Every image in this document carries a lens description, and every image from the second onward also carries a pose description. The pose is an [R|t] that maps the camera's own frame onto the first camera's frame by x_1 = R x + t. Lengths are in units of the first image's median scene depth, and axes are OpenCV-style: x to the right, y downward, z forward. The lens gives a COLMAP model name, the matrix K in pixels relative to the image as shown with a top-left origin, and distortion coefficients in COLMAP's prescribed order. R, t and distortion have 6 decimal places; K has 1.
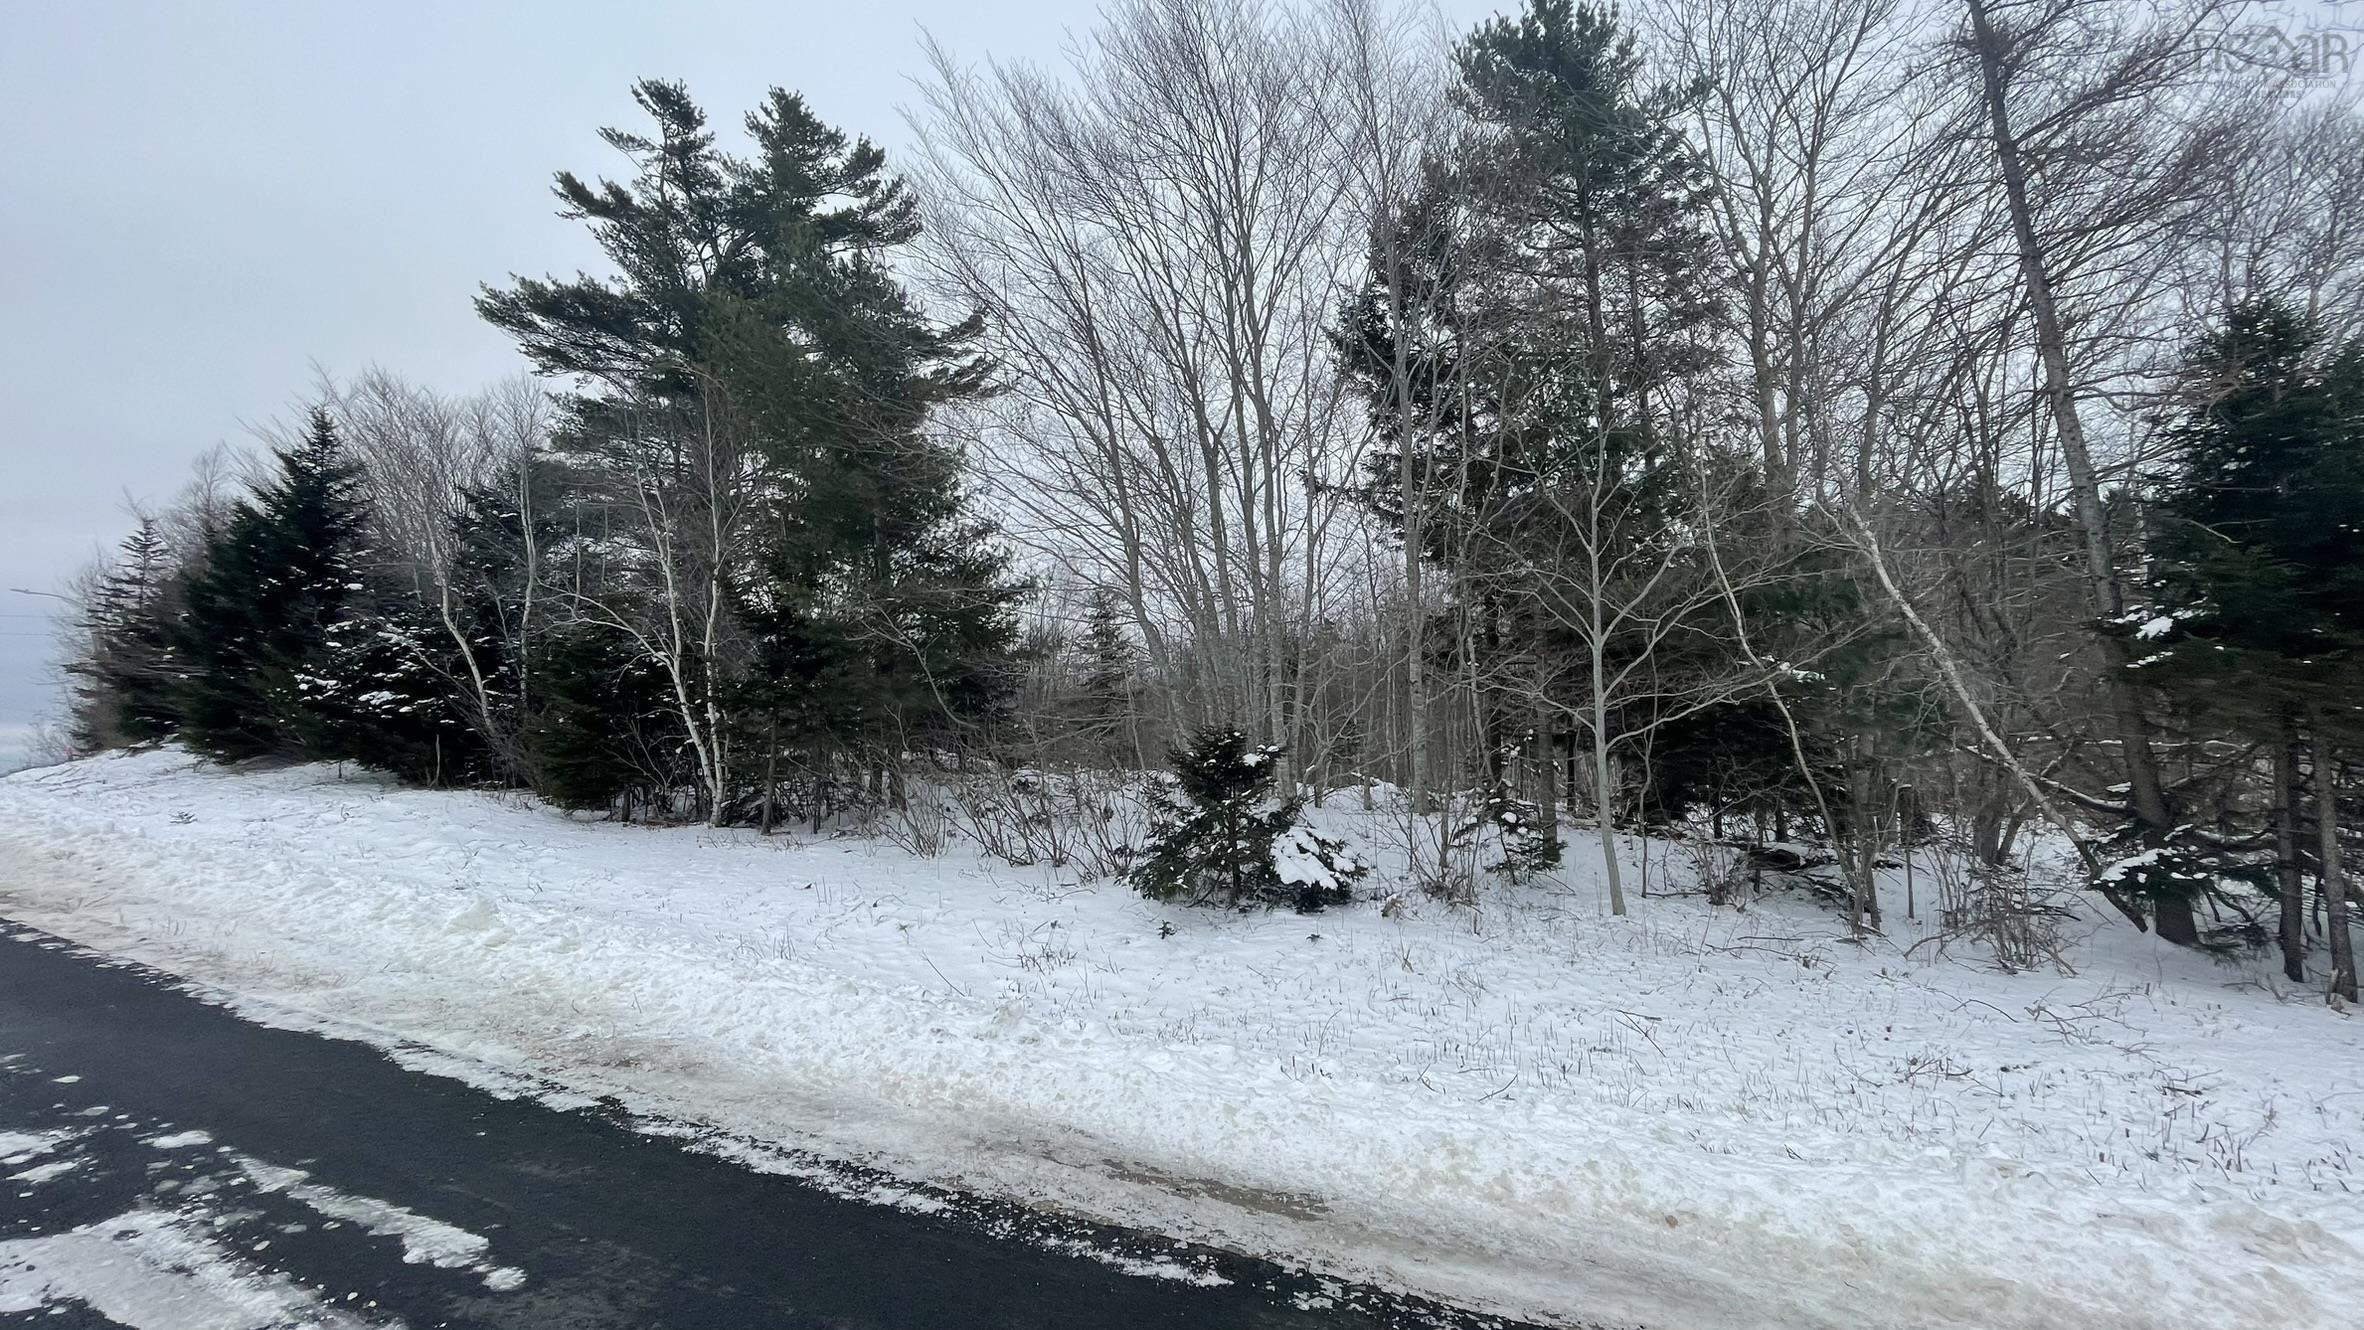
lens RADIAL K [[952.5, 0, 1186.5], [0, 952.5, 664.3], [0, 0, 1]] dist [-0.004750, 0.000656]
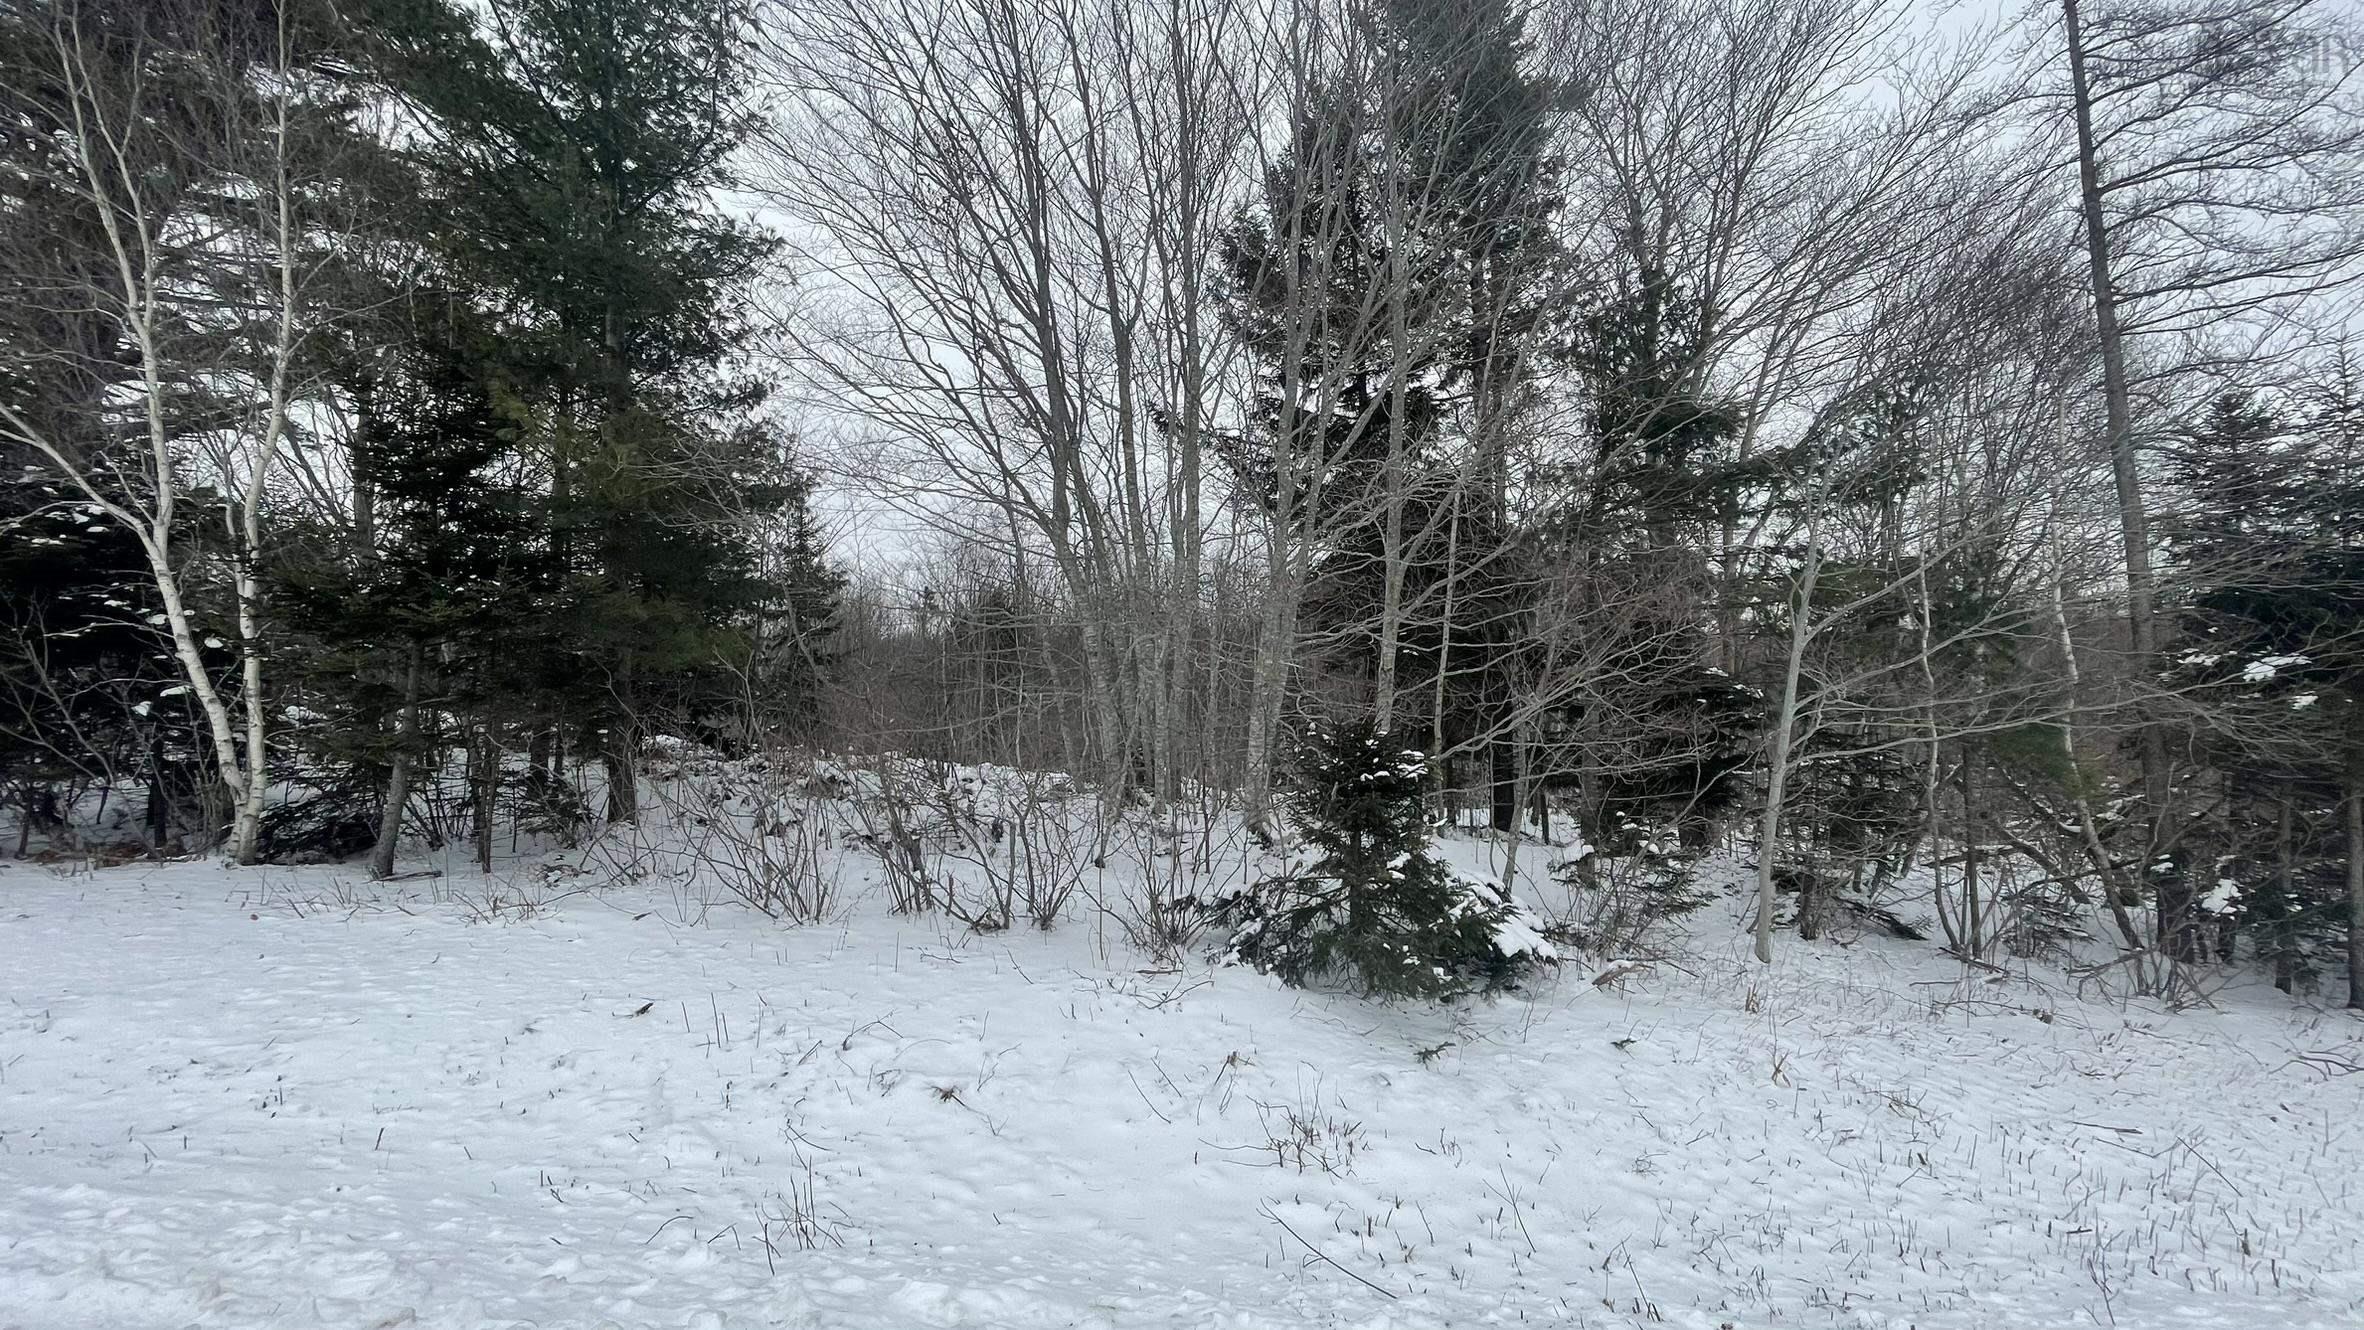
lens RADIAL K [[952.5, 0, 1187.5], [0, 952.5, 657.8], [0, 0, 1]] dist [-0.004750, 0.000656]
pose [[0.888168, 0.072295, 0.453796, -0.344111], [-0.078890, 0.996874, -0.004409, 0.029886], [-0.452696, -0.031884, 0.891095, 0.398409]]
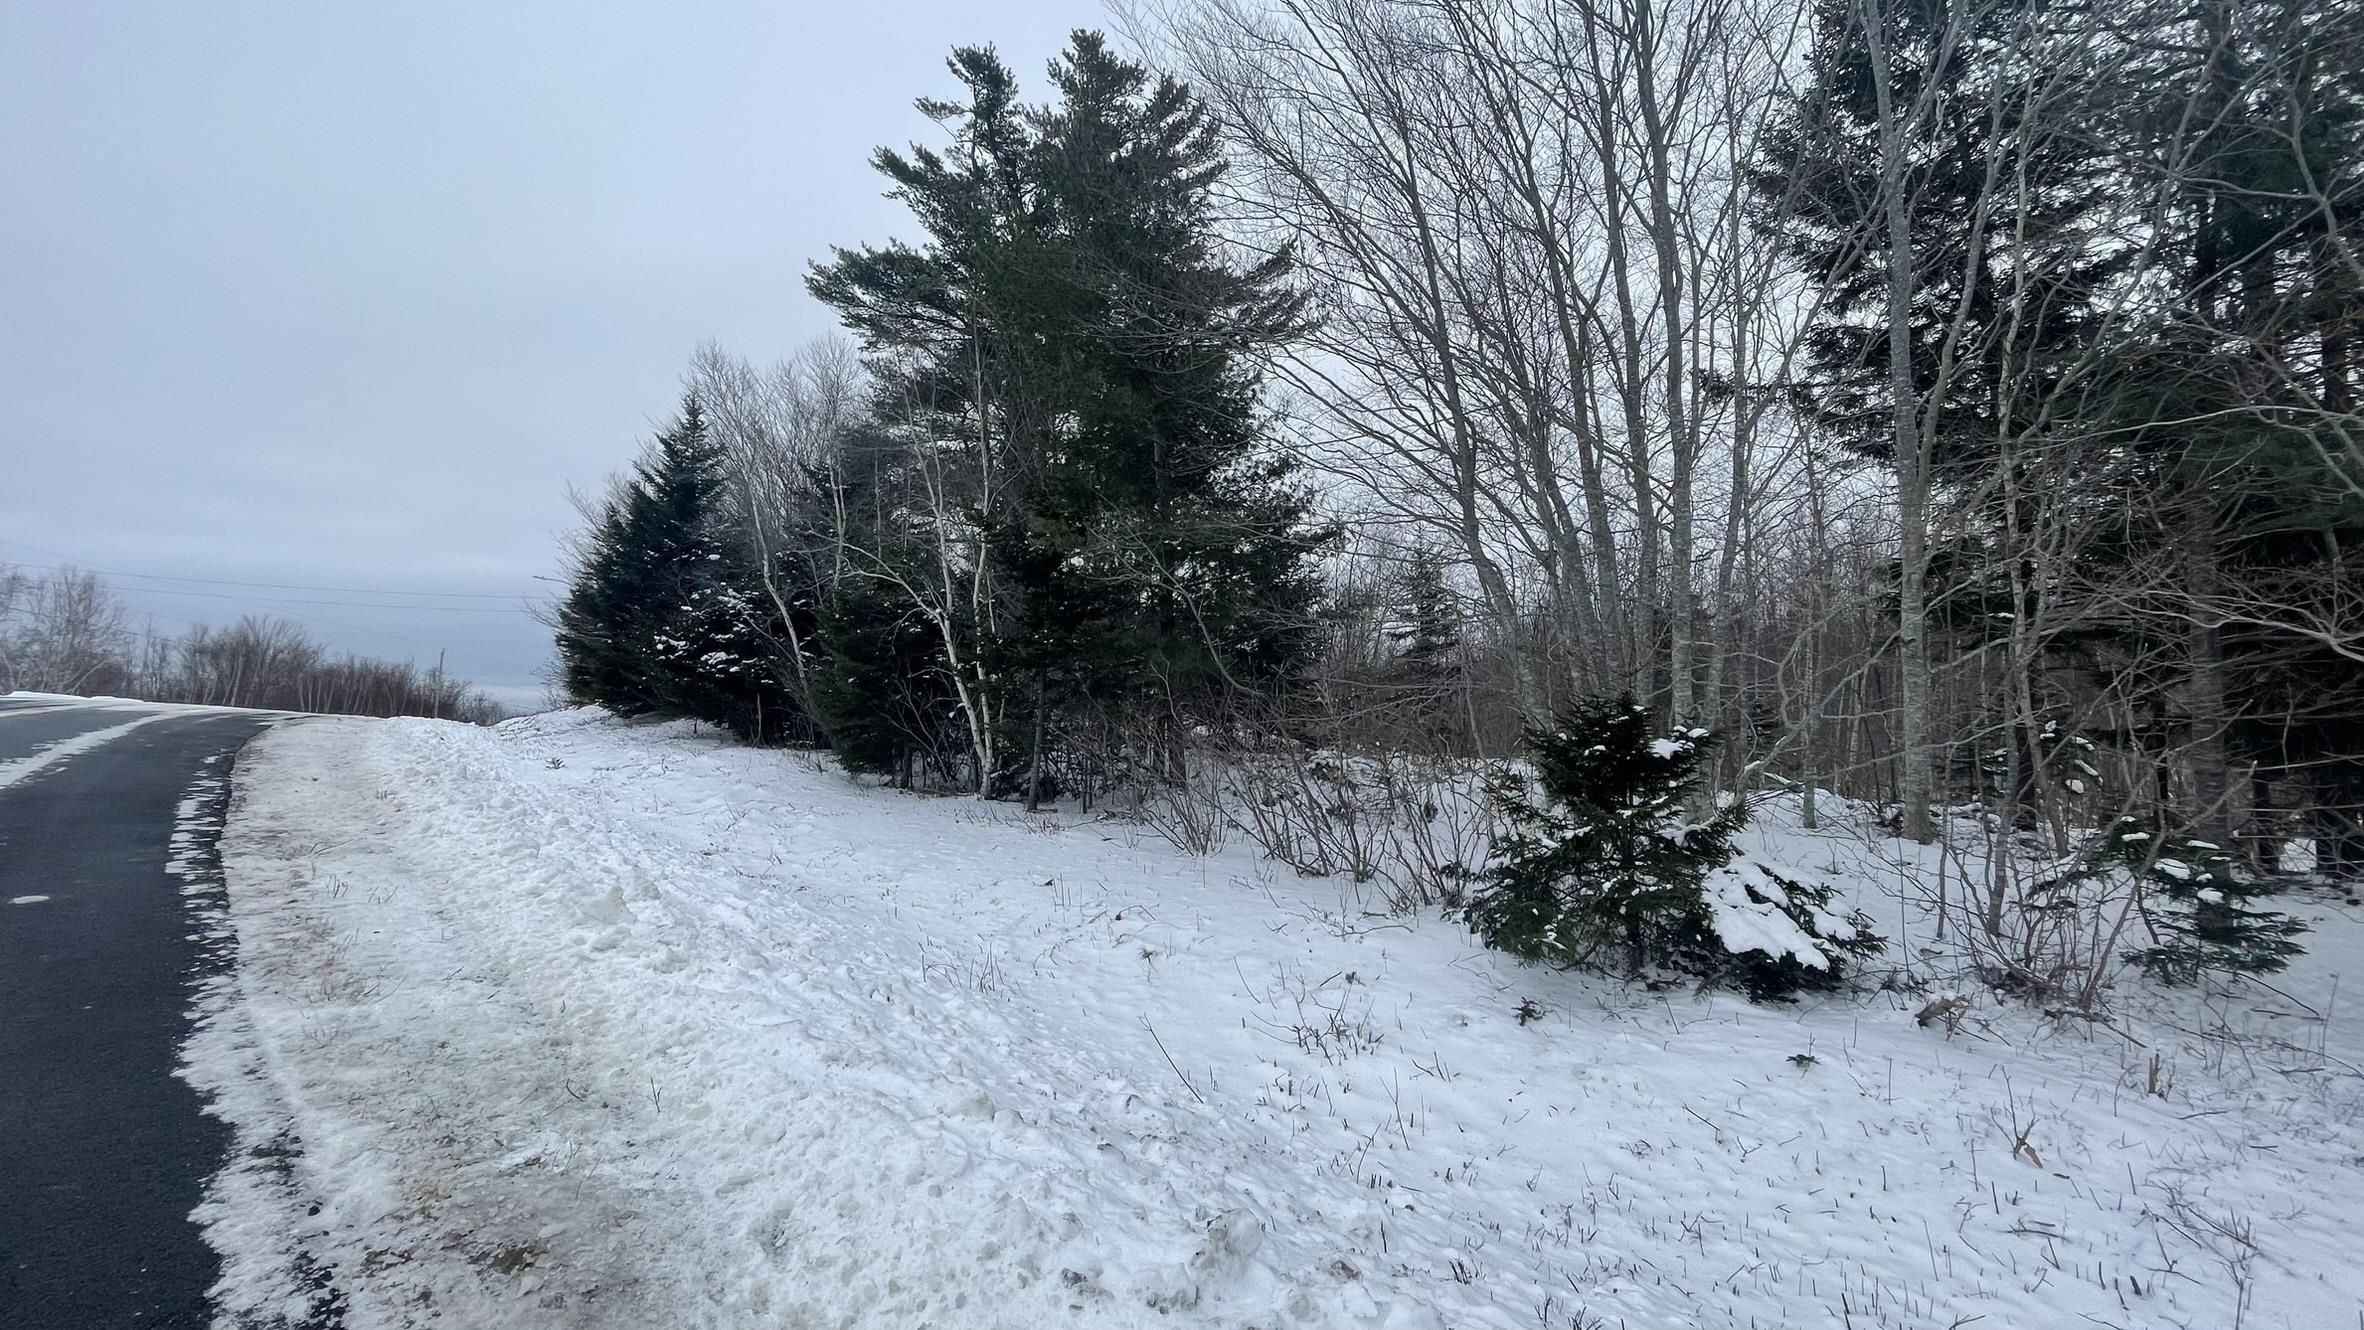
lens RADIAL K [[952.5, 0, 1181.8], [0, 952.5, 659.2], [0, 0, 1]] dist [-0.004750, 0.000656]
pose [[0.944345, 0.008687, -0.328841, -0.024257], [-0.004503, 0.999899, 0.013484, 0.028826], [0.328925, -0.011253, 0.944289, 0.248419]]
